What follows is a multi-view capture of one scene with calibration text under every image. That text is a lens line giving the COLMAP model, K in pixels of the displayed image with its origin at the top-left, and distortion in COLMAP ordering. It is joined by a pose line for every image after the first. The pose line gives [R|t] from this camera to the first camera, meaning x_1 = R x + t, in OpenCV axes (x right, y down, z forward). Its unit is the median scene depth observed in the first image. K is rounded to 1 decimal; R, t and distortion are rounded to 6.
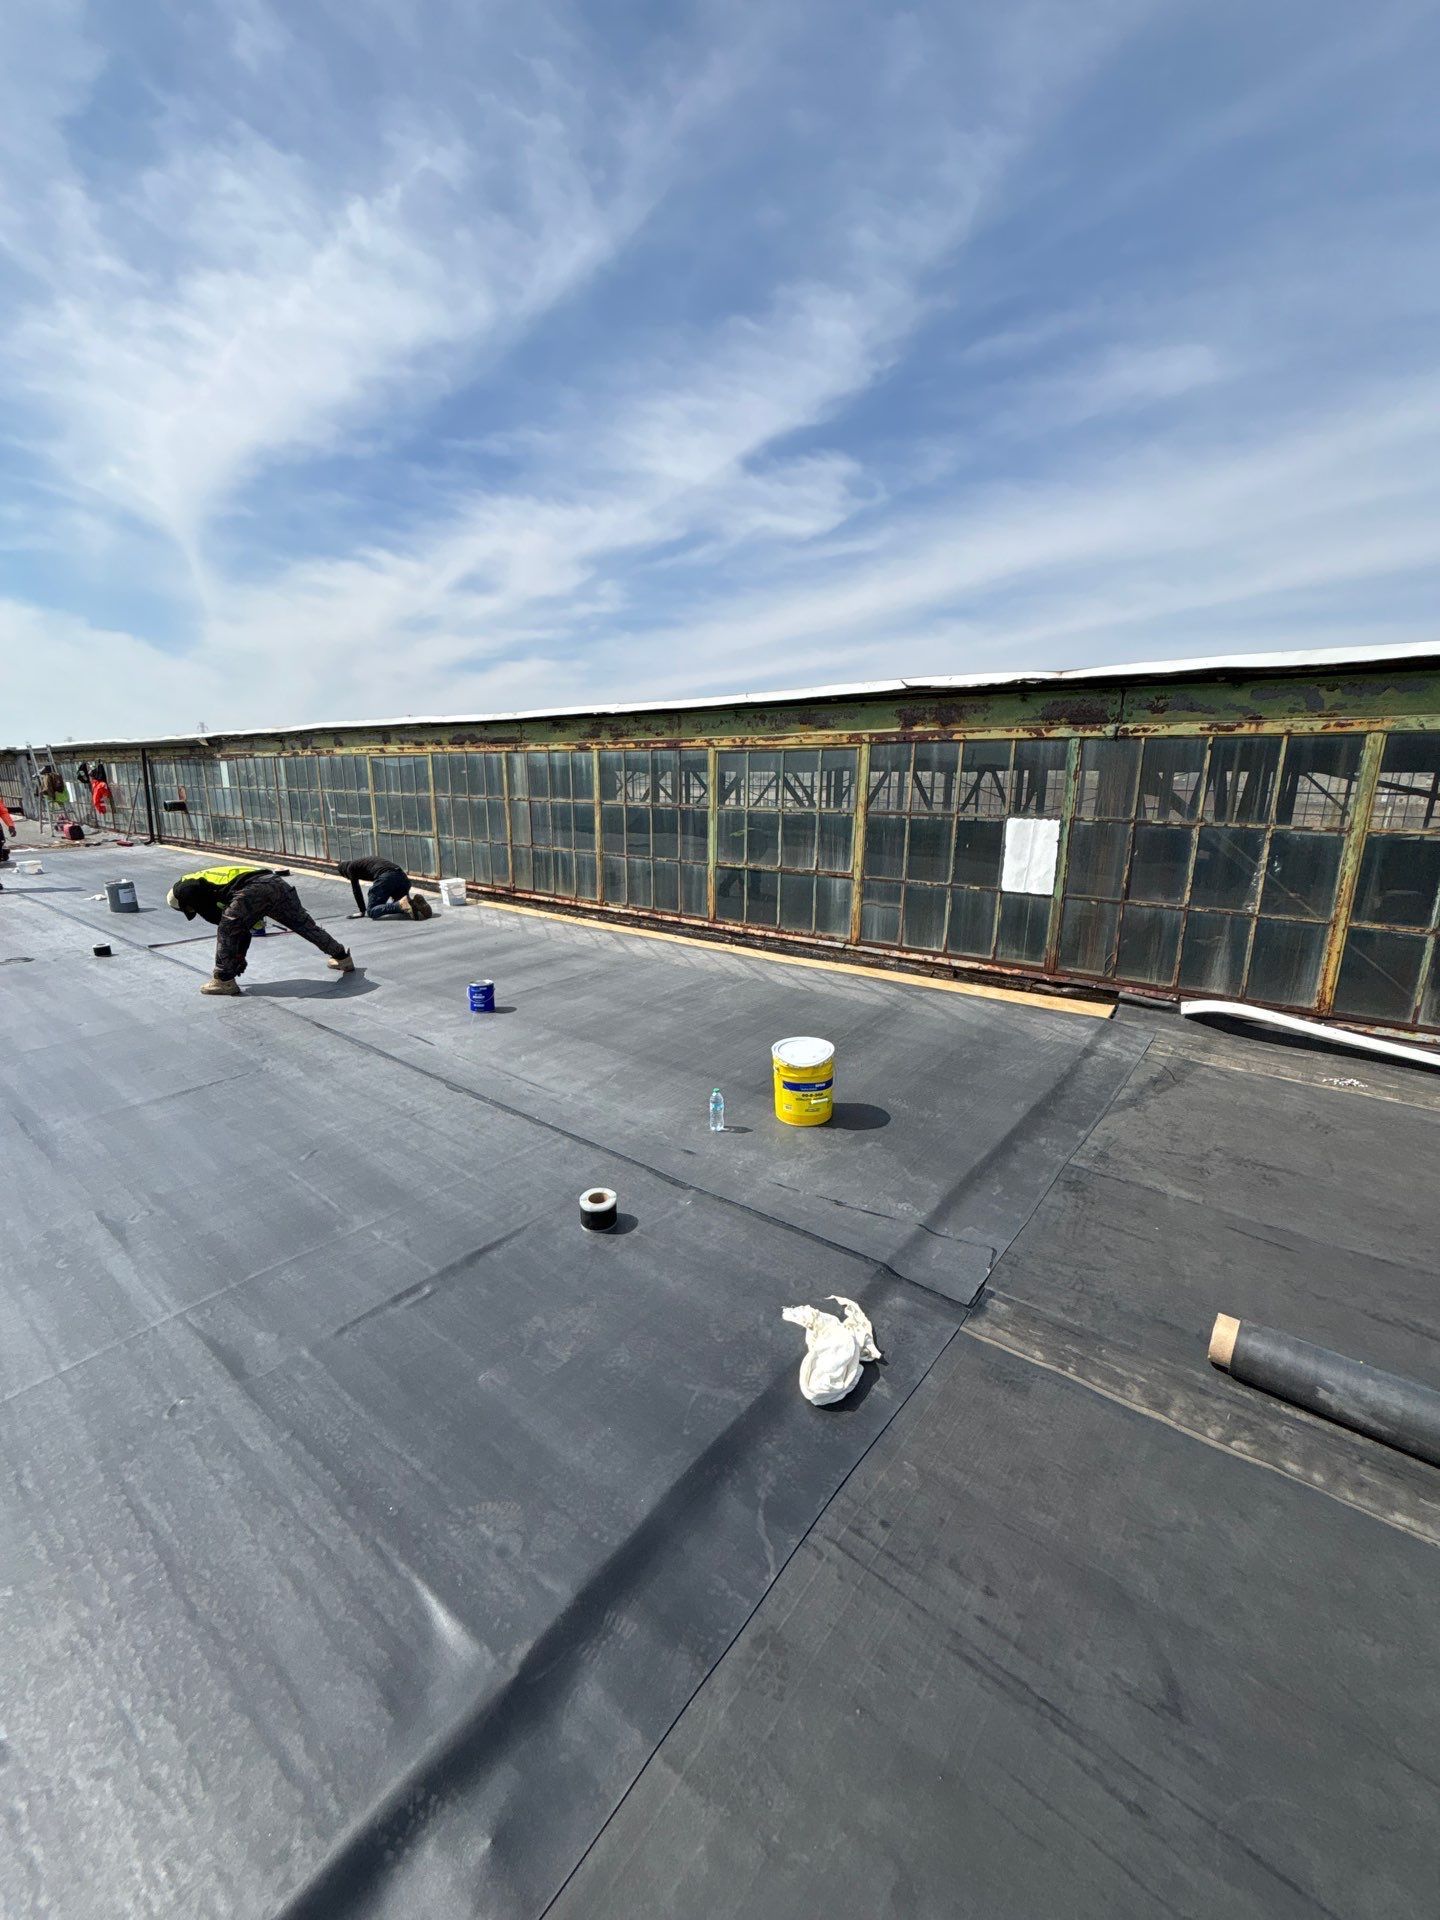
lens RADIAL K [[759.7, 0, 720.0], [0, 759.7, 960.0], [0, 0, 1]] dist [-0.000506, -0.000305]
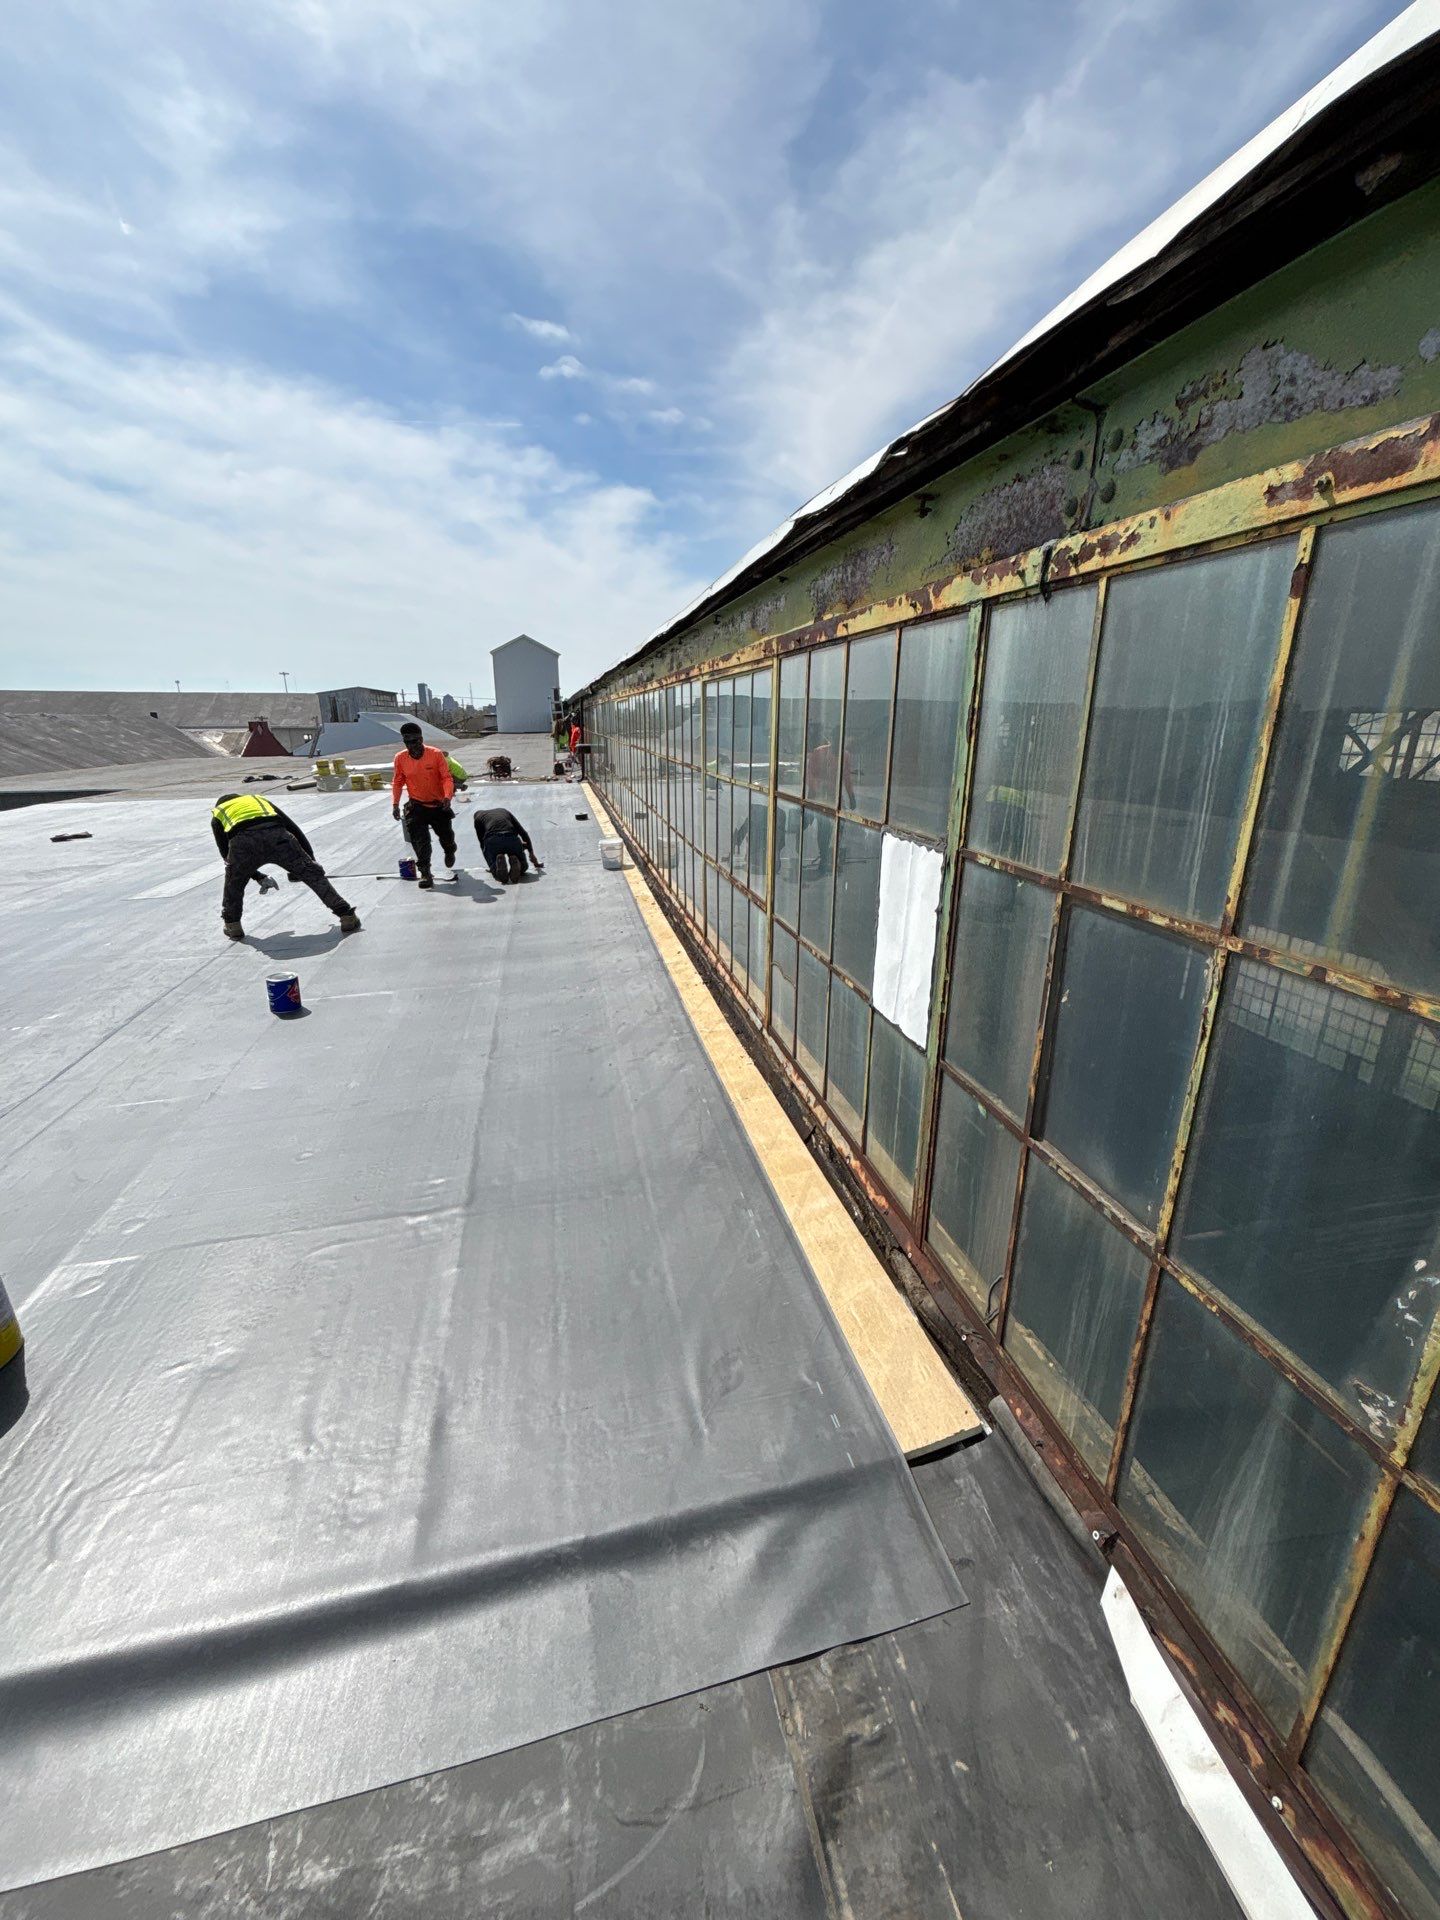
lens RADIAL K [[769.1, 0, 720.0], [0, 769.1, 960.0], [0, 0, 1]] dist [0.009496, -0.000172]
pose [[0.776042, 0.189402, -0.601569, 0.554990], [-0.153283, 0.981883, 0.111403, -0.149667], [0.611770, 0.005757, 0.791014, 0.614860]]
